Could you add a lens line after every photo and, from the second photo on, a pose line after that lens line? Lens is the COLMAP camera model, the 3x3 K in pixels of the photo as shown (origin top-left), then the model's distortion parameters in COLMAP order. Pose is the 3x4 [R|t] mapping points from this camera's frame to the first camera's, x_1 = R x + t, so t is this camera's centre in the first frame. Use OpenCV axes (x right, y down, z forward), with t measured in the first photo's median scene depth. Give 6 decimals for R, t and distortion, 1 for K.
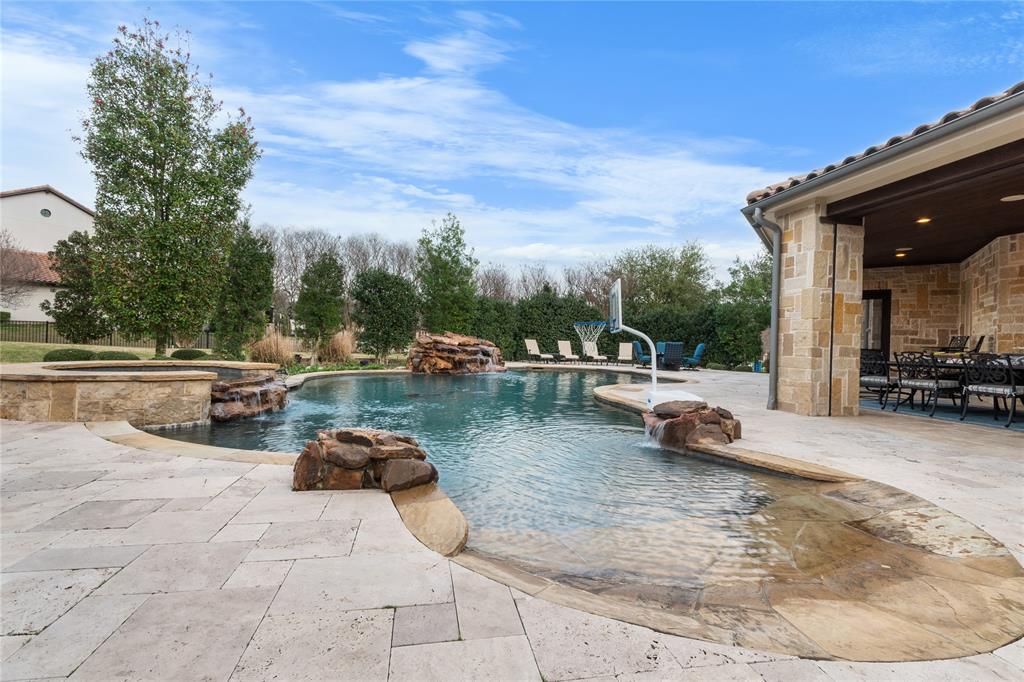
lens RADIAL K [[446.1, 0, 512.0], [0, 446.1, 341.0], [0, 0, 1]] dist [-0.000061, -0.000033]
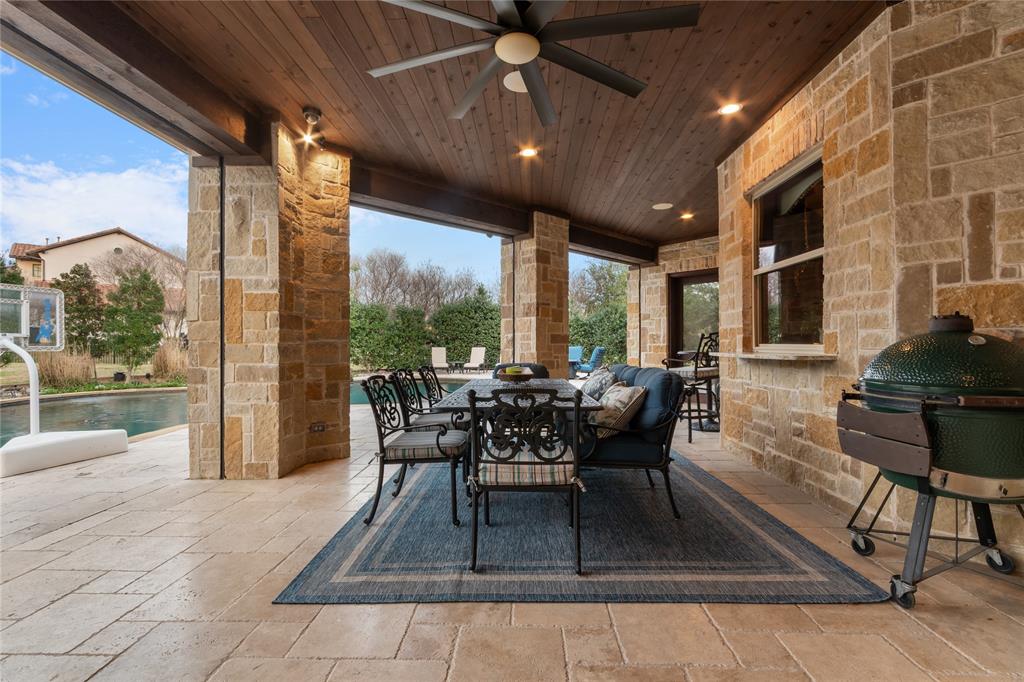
lens RADIAL K [[446.1, 0, 512.0], [0, 446.1, 341.0], [0, 0, 1]] dist [-0.000061, -0.000033]
pose [[0.970599, -0.028386, -0.239024, 1.243595], [0.025230, 0.999550, -0.016252, -0.001229], [0.239377, 0.009744, 0.970878, 0.492421]]
